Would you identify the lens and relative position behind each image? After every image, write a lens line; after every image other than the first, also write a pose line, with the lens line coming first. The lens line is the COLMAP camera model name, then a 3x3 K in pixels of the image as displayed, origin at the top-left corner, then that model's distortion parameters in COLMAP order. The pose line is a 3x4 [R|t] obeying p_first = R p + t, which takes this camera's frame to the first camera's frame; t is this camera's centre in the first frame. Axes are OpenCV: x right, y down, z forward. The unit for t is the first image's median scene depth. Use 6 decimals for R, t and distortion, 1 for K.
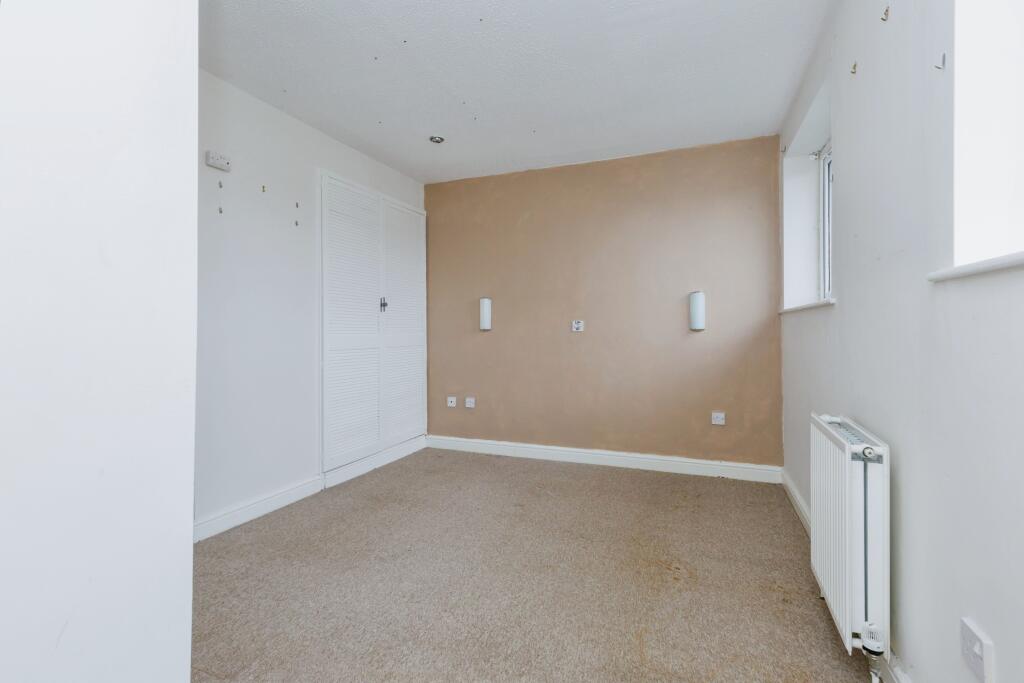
lens RADIAL K [[461.9, 0, 511.4], [0, 461.9, 335.0], [0, 0, 1]] dist [0.003143, 0.001071]
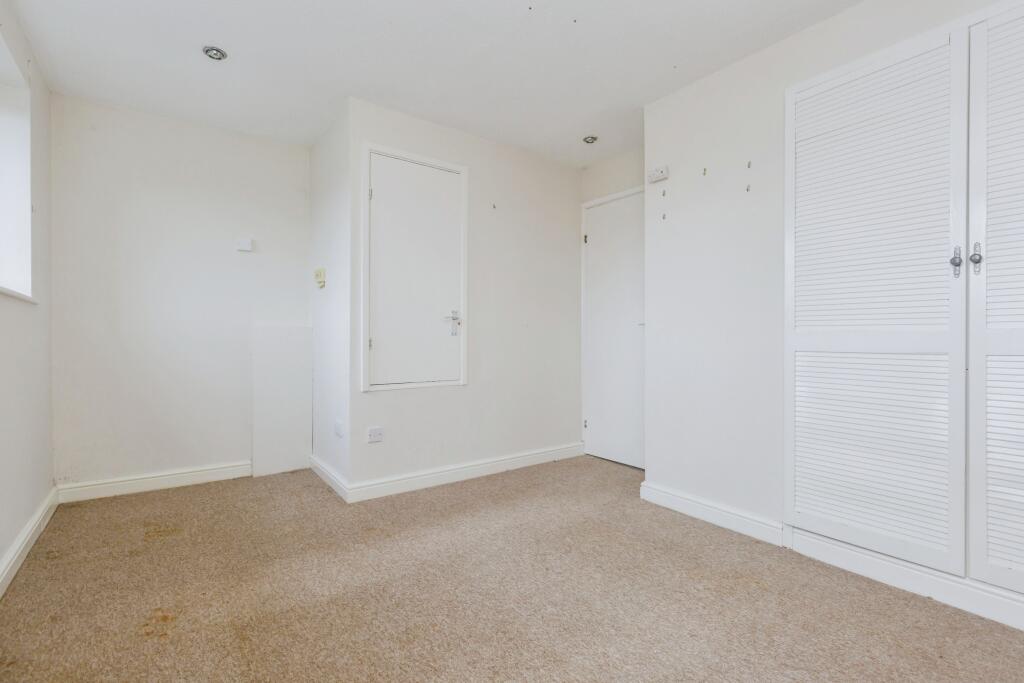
lens RADIAL K [[461.9, 0, 513.5], [0, 461.9, 343.0], [0, 0, 1]] dist [0.003143, 0.001071]
pose [[-0.508090, 0.009641, -0.861250, 0.533055], [-0.006199, 0.999871, 0.014850, 0.016020], [0.861281, 0.012884, -0.507965, 1.285761]]
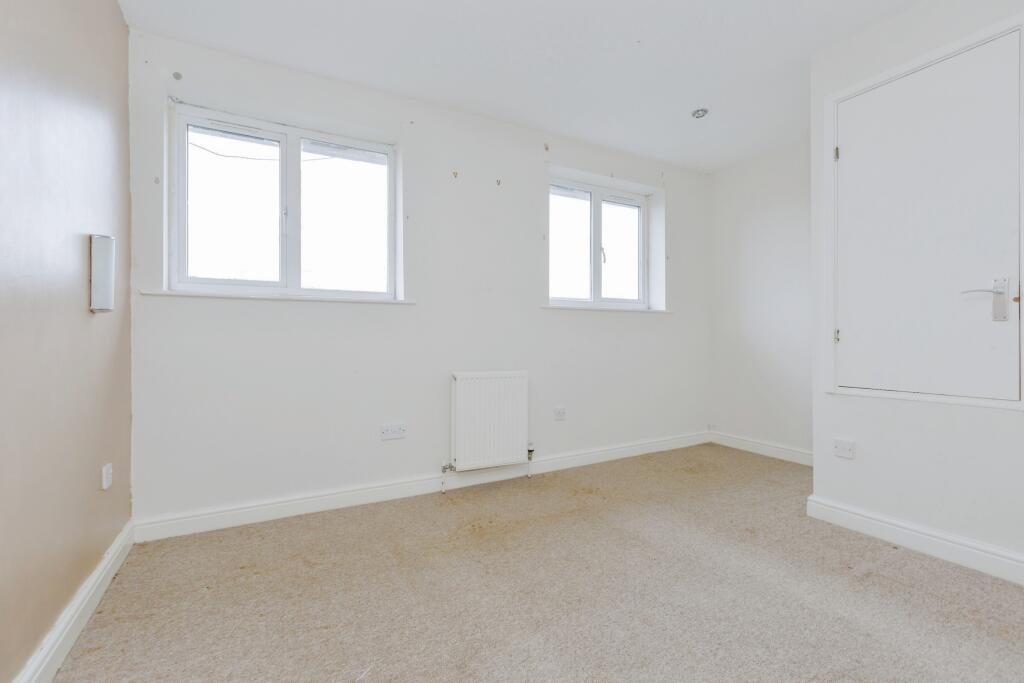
lens RADIAL K [[461.9, 0, 513.4], [0, 461.9, 338.1], [0, 0, 1]] dist [0.003143, 0.001071]
pose [[-0.782060, 0.010861, 0.623109, -0.371222], [0.013621, 0.999907, -0.000334, 0.034328], [-0.623055, 0.008226, -0.782135, 1.552869]]
